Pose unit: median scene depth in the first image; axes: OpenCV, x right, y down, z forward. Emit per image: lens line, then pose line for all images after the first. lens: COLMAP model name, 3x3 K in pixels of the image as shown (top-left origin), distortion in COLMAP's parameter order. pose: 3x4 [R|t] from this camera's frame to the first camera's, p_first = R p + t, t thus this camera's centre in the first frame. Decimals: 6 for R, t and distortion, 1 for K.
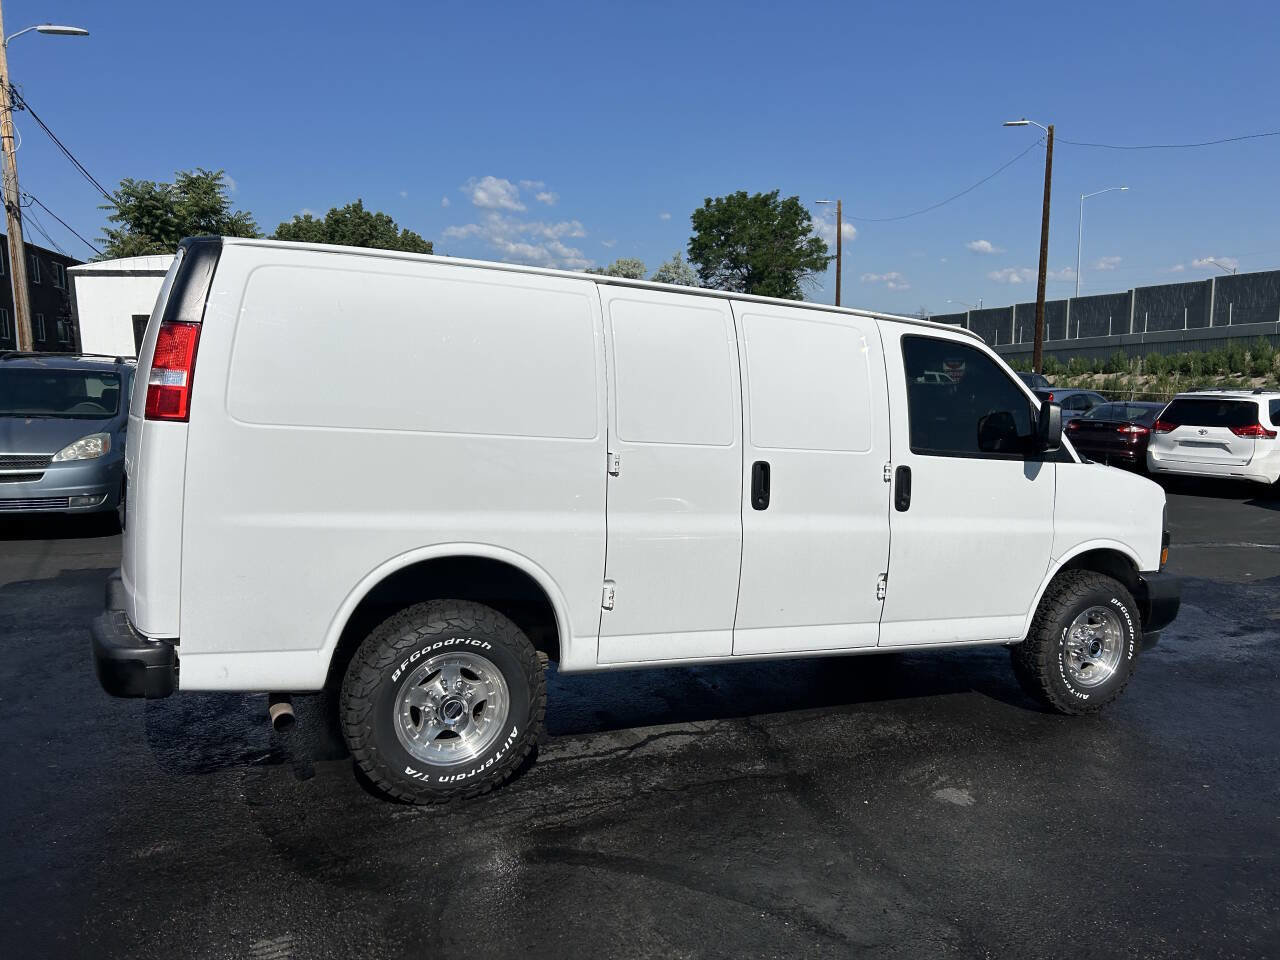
lens RADIAL K [[961.1, 0, 637.3], [0, 961.1, 484.5], [0, 0, 1]] dist [0.050333, -0.060786]
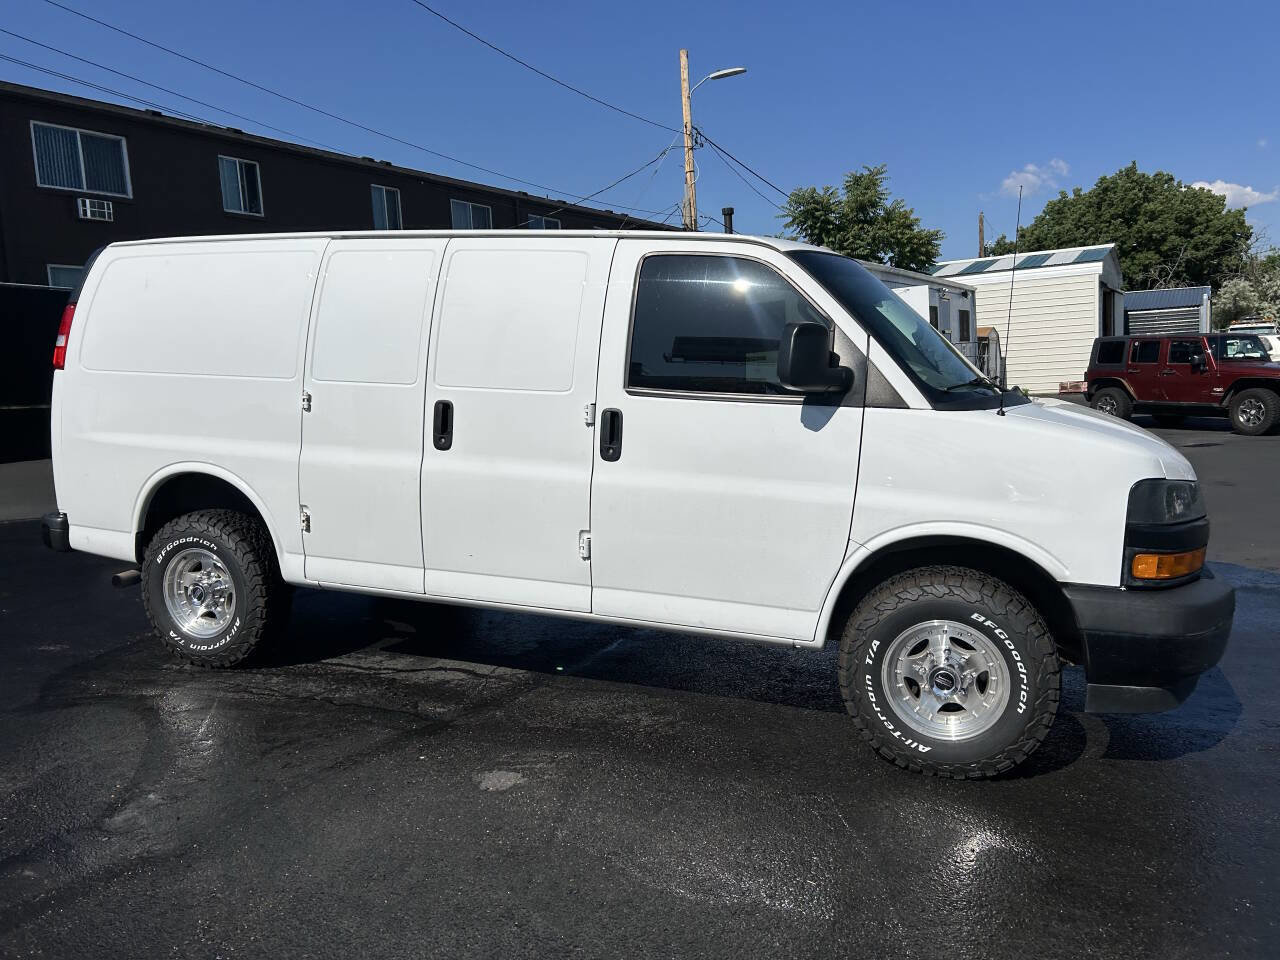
lens RADIAL K [[959.0, 0, 637.5], [0, 959.0, 474.2], [0, 0, 1]] dist [0.019974, -0.004920]
pose [[0.701615, 0.044888, -0.711141, 0.794021], [-0.040890, 0.998906, 0.022709, 0.016752], [0.711382, 0.013146, 0.702683, 0.370812]]
